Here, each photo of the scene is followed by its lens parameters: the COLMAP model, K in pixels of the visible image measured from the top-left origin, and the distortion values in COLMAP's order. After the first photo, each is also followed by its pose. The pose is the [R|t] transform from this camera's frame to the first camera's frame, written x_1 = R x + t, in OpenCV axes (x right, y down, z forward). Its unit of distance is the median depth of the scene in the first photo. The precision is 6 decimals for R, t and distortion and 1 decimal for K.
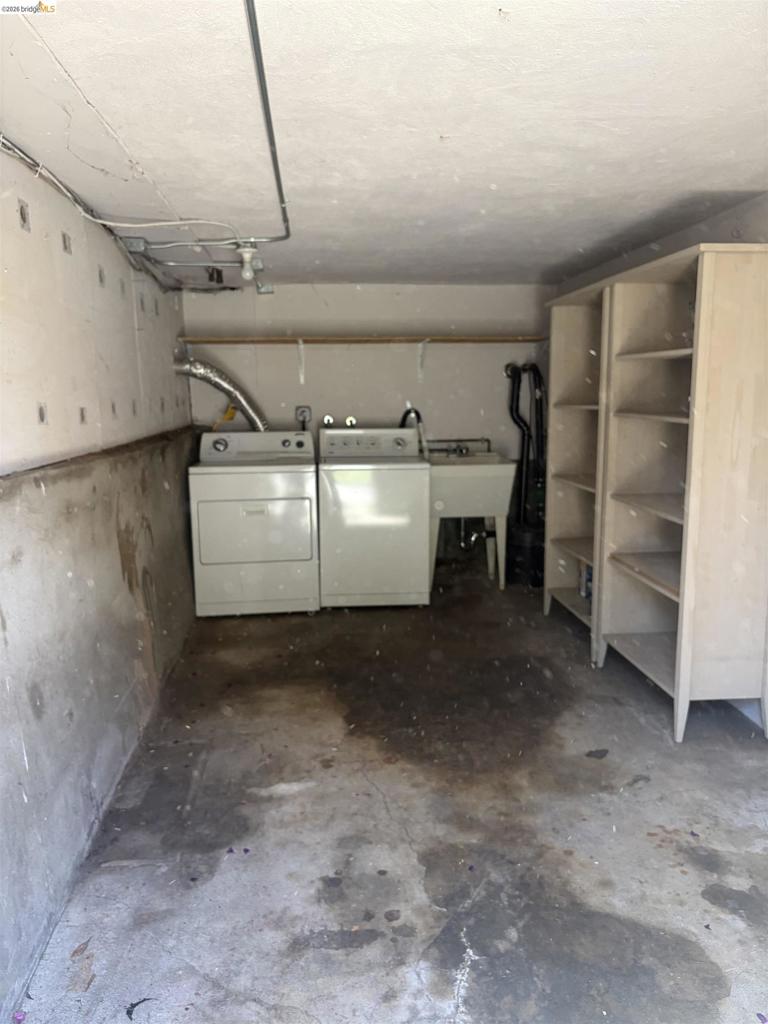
lens RADIAL K [[781.9, 0, 384.0], [0, 781.9, 512.0], [0, 0, 1]] dist [0.027884, 0.000138]
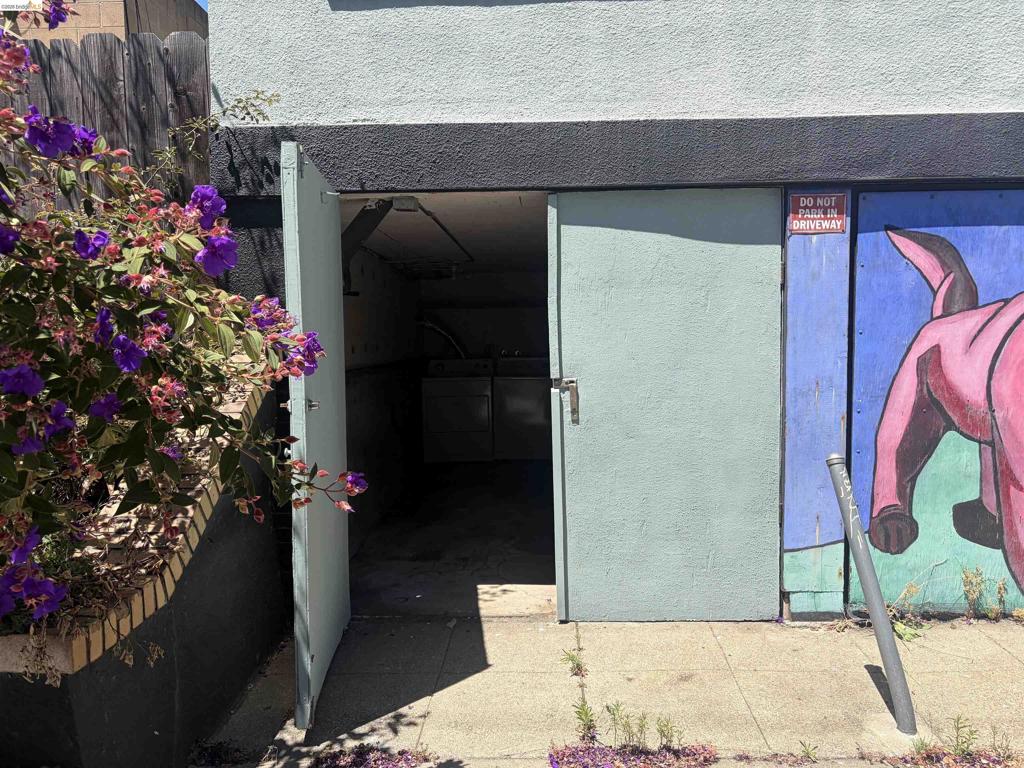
lens RADIAL K [[781.9, 0, 515.1], [0, 781.9, 382.3], [0, 0, 1]] dist [0.027884, 0.000138]
pose [[0.992567, 0.003728, -0.121646, 0.163988], [-0.014235, 0.996226, -0.085621, 0.092696], [0.120868, 0.086716, 0.988874, -0.672799]]
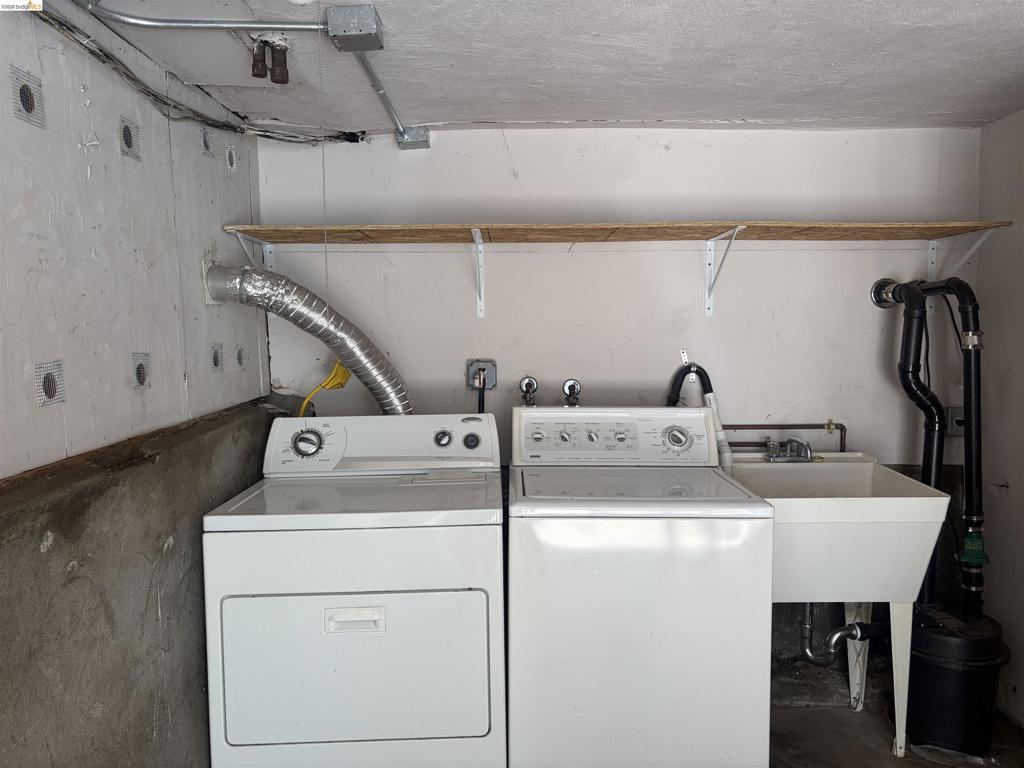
lens RADIAL K [[781.9, 0, 515.1], [0, 781.9, 382.3], [0, 0, 1]] dist [0.027884, 0.000138]
pose [[0.996802, 0.007369, -0.079572, -0.042462], [-0.013511, 0.996945, -0.076934, -0.086187], [0.078762, 0.077763, 0.993856, 0.518931]]
